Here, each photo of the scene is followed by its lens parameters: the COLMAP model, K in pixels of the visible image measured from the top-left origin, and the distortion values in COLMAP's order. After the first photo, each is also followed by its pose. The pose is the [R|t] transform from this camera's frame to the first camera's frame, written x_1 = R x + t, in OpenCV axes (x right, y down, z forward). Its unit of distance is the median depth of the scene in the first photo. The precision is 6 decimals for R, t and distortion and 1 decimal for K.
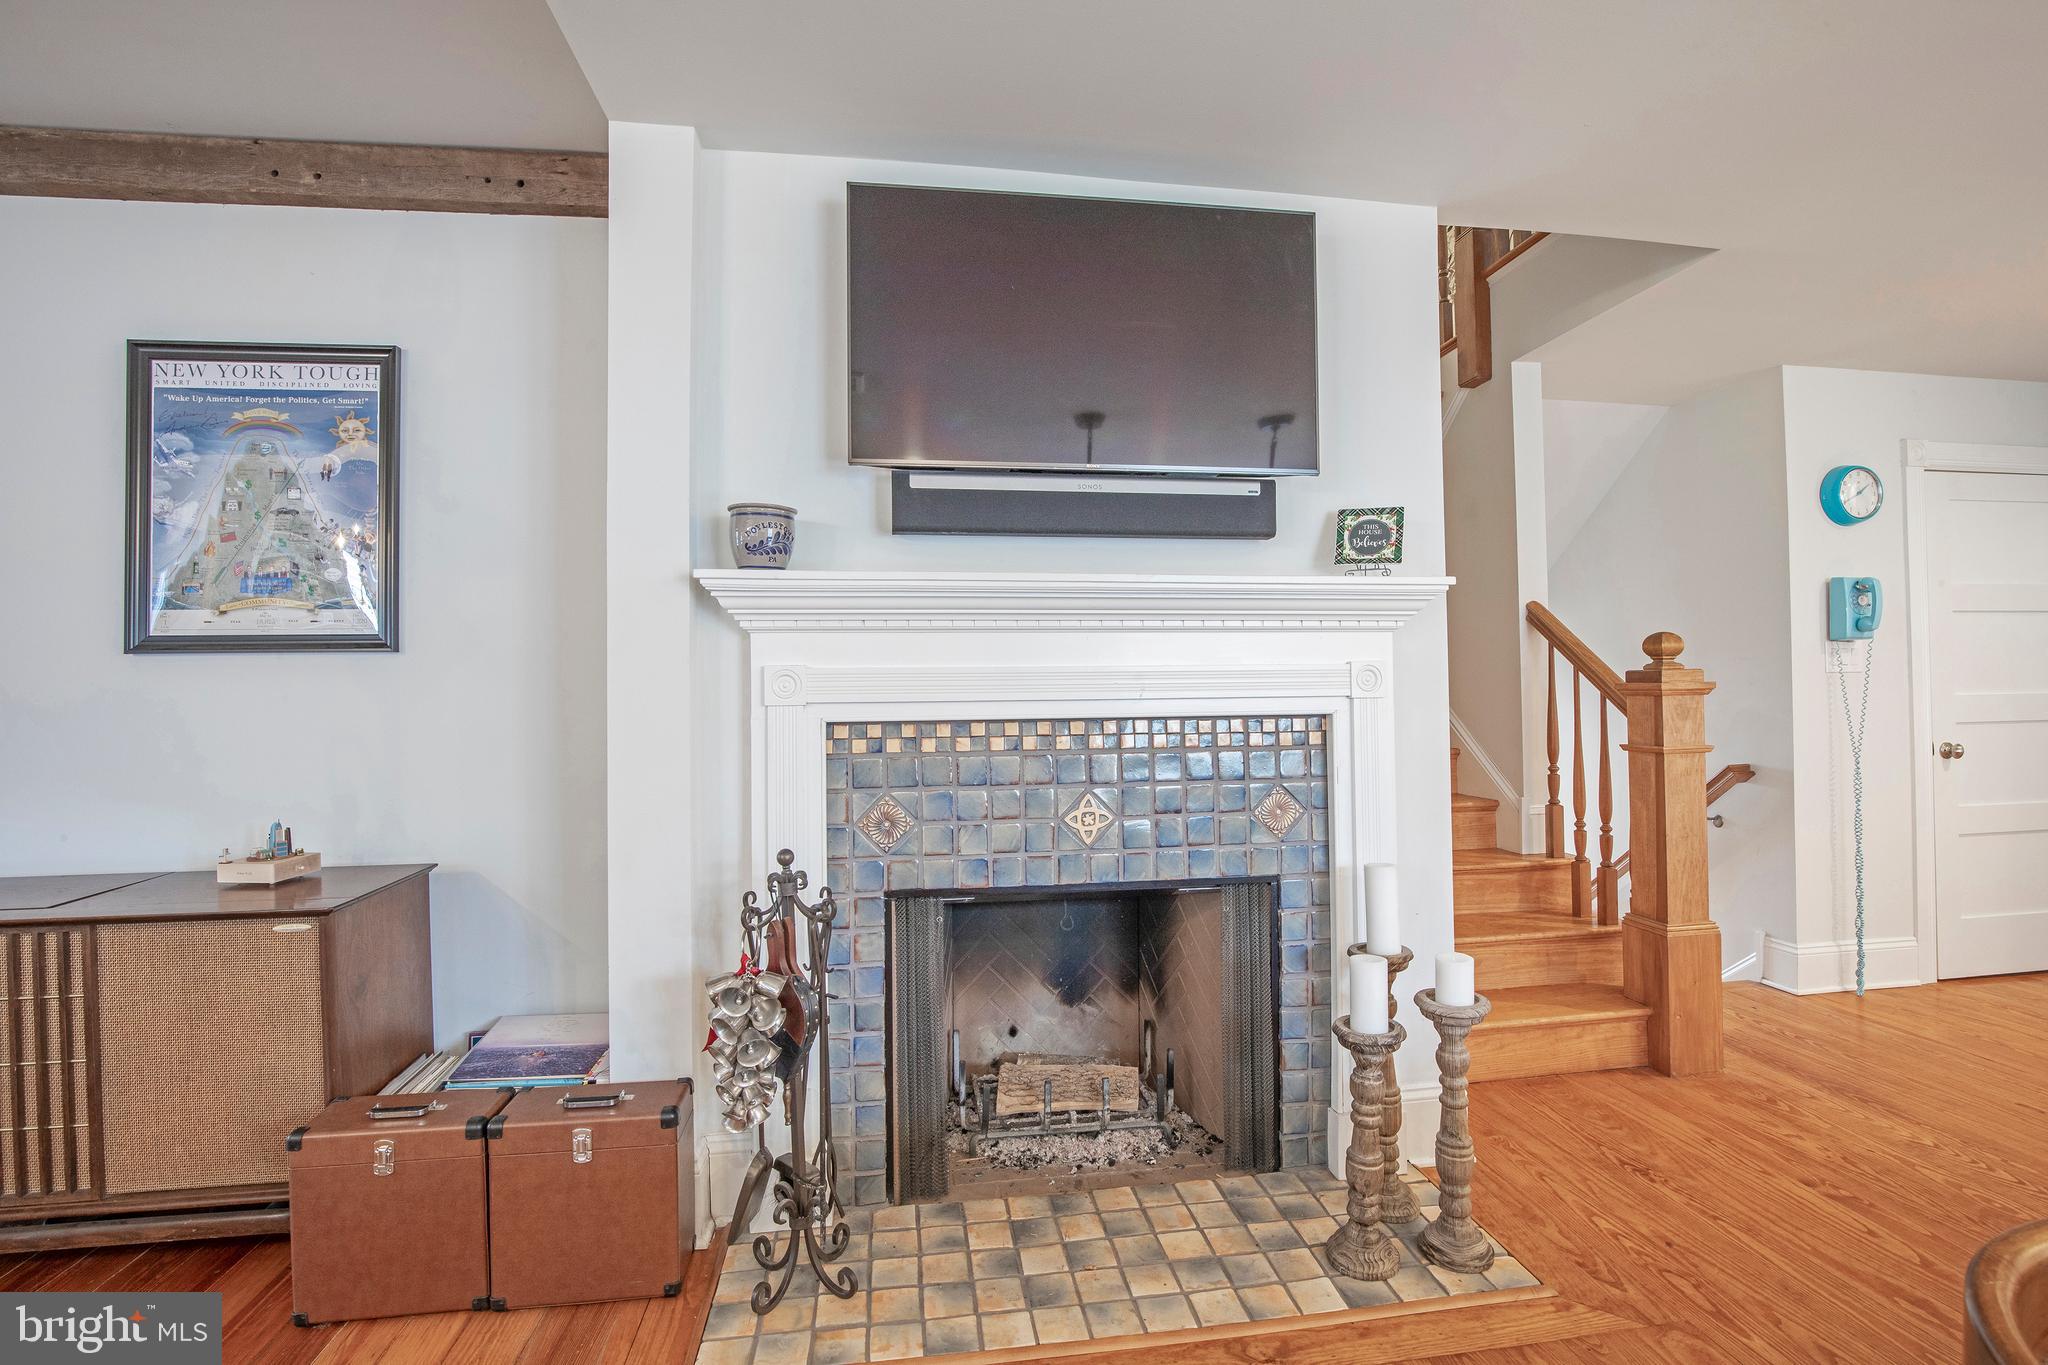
lens RADIAL K [[968.6, 0, 1019.1], [0, 968.6, 668.8], [0, 0, 1]] dist [-0.039880, 0.010127]
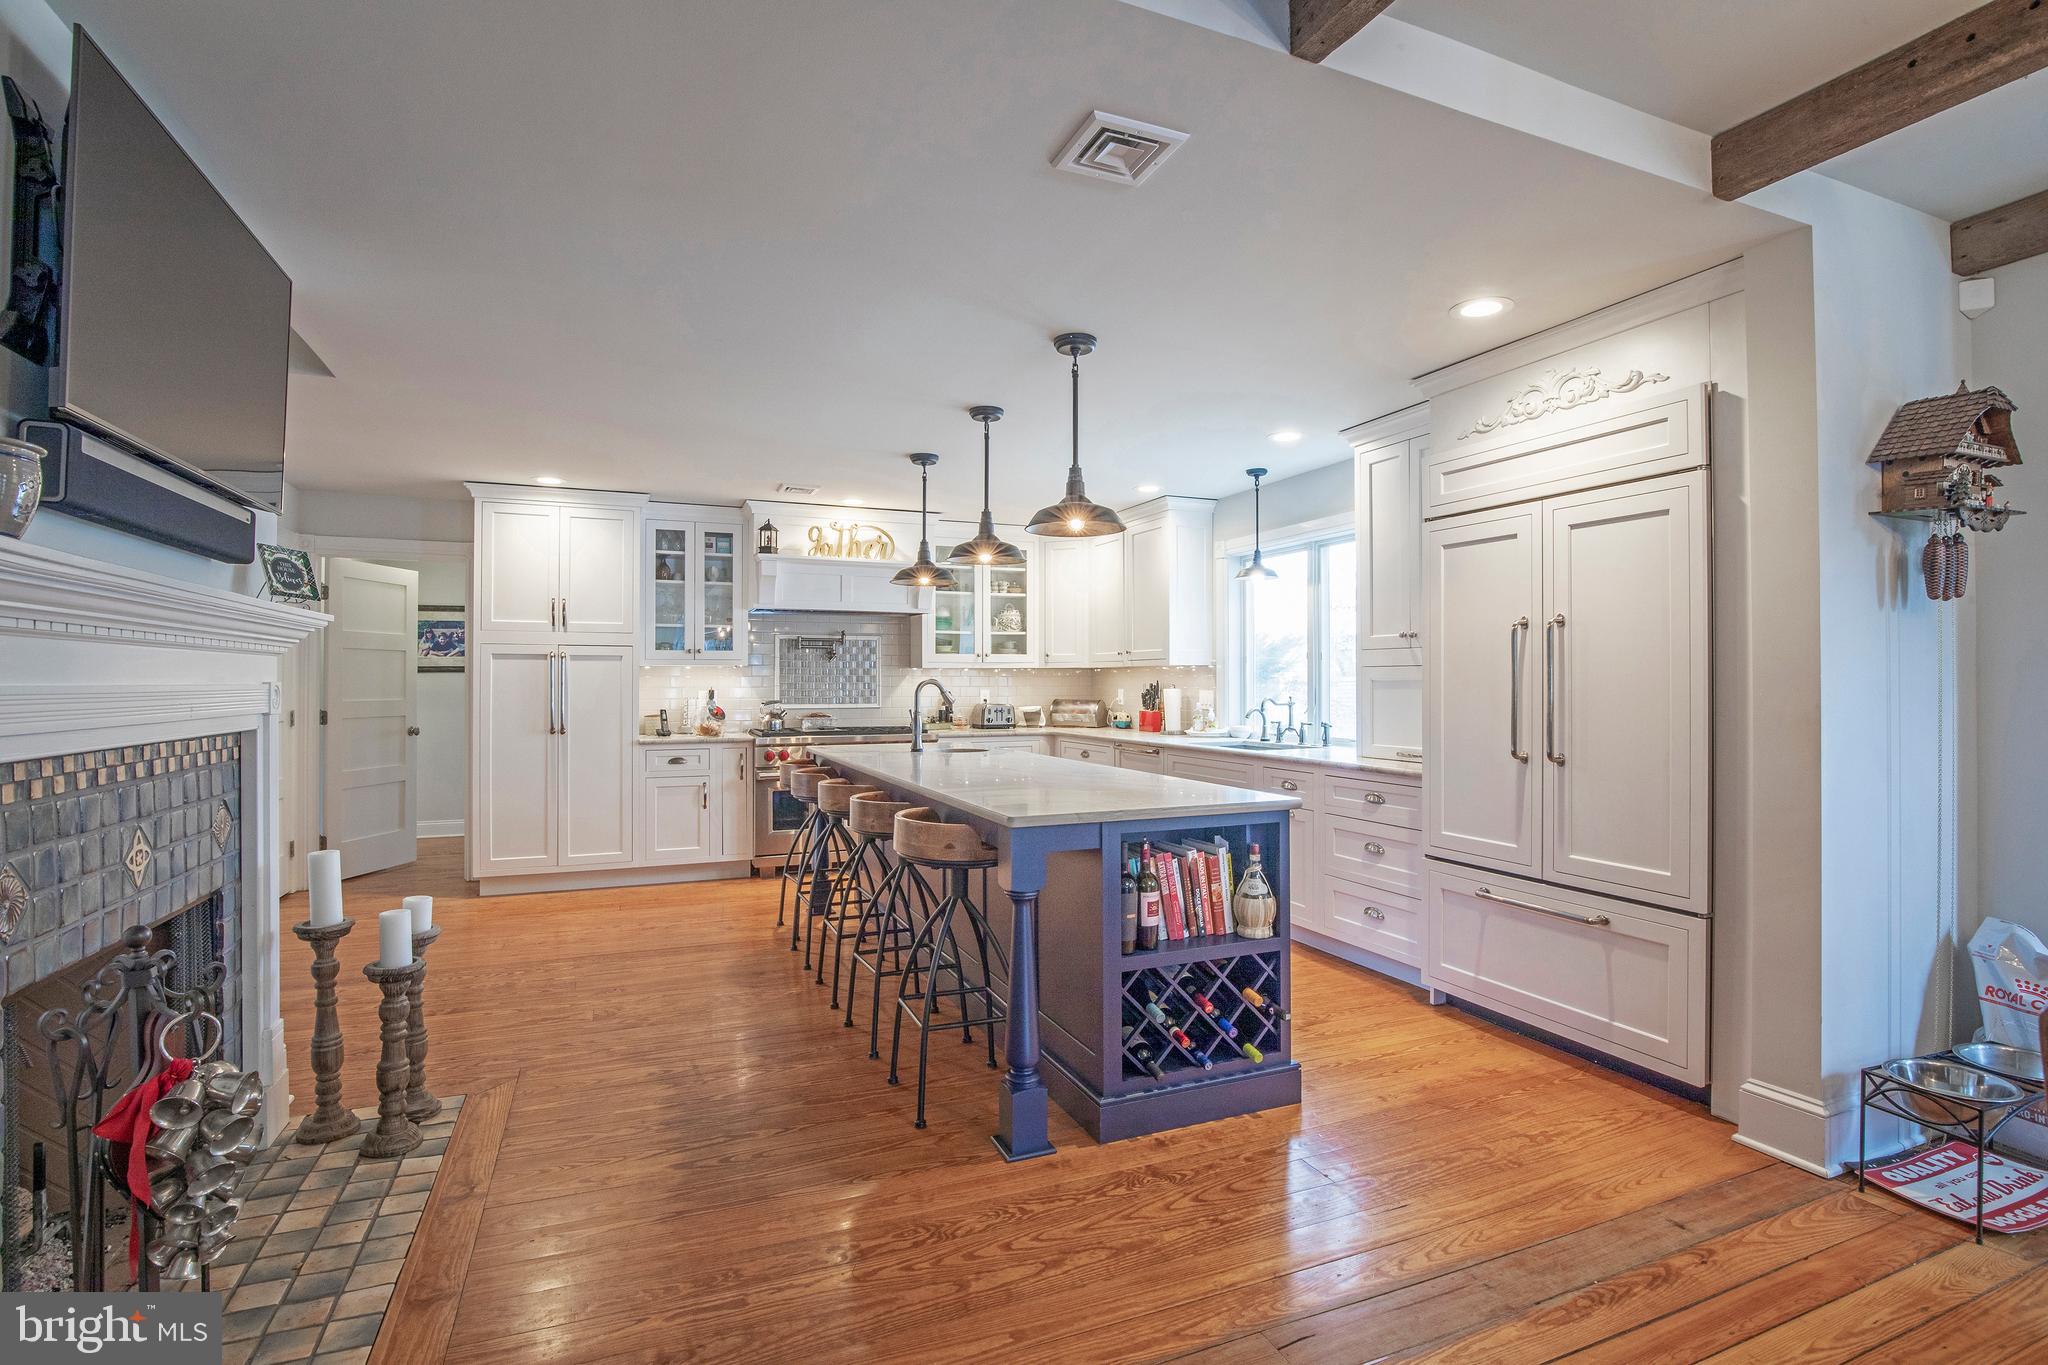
lens RADIAL K [[968.6, 0, 1028.9], [0, 968.6, 678.2], [0, 0, 1]] dist [-0.039880, 0.010127]
pose [[-0.244490, 0.012769, 0.969568, -0.630466], [-0.017305, 0.999697, -0.017529, -0.005162], [-0.969497, -0.021064, -0.244195, 0.276181]]
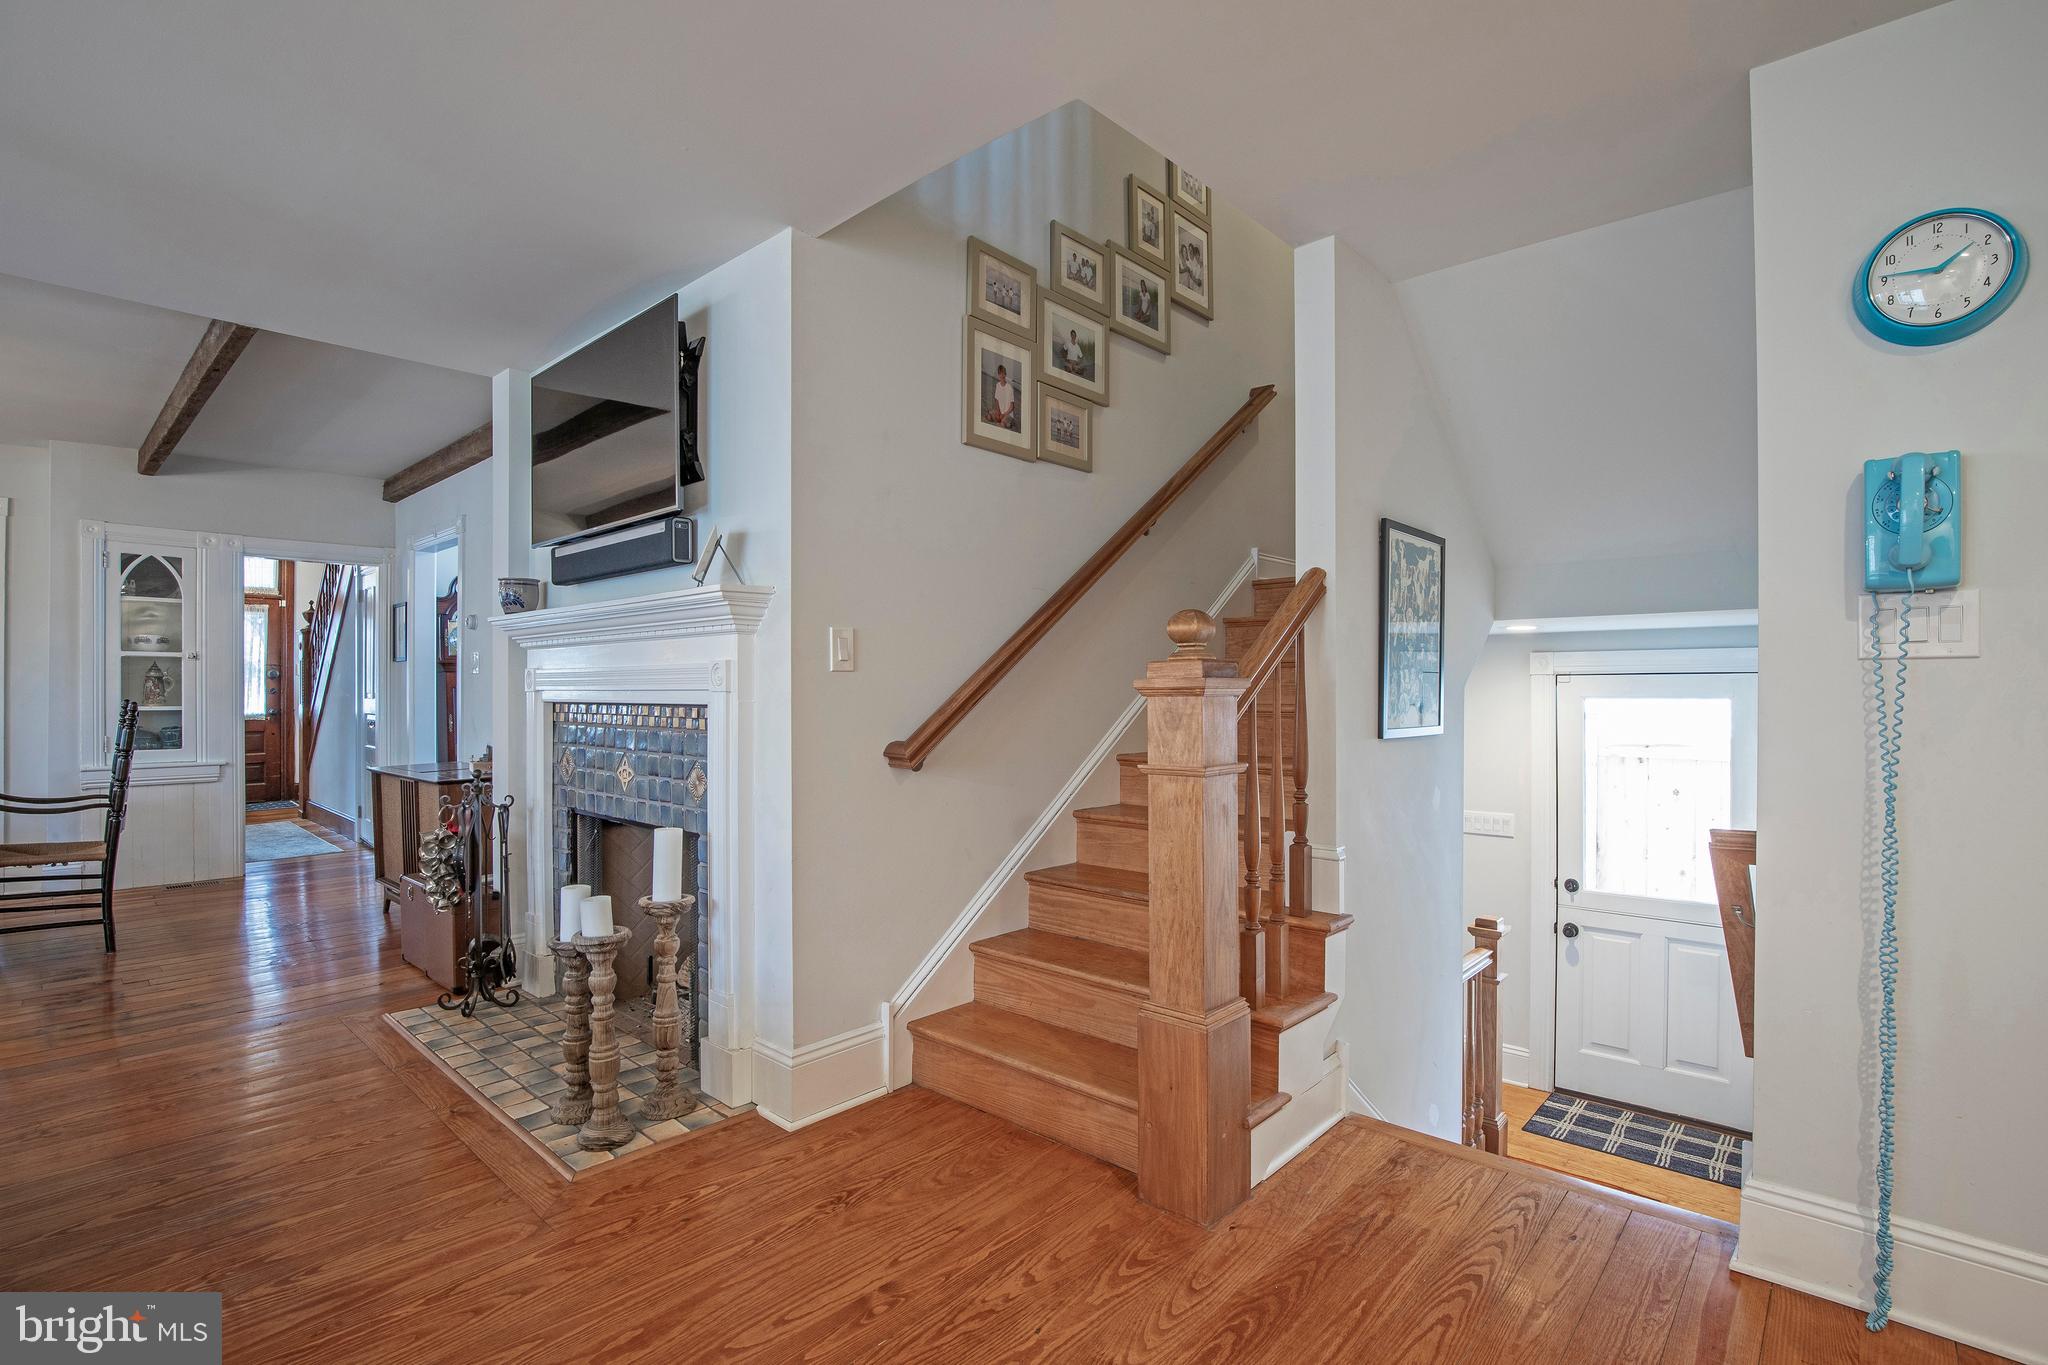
lens RADIAL K [[968.6, 0, 1034.0], [0, 968.6, 691.9], [0, 0, 1]] dist [-0.039880, 0.010127]
pose [[0.629074, 0.009396, -0.777289, 1.015554], [0.008391, 0.999787, 0.018876, 0.008159], [0.777300, -0.018397, 0.628861, 0.379356]]
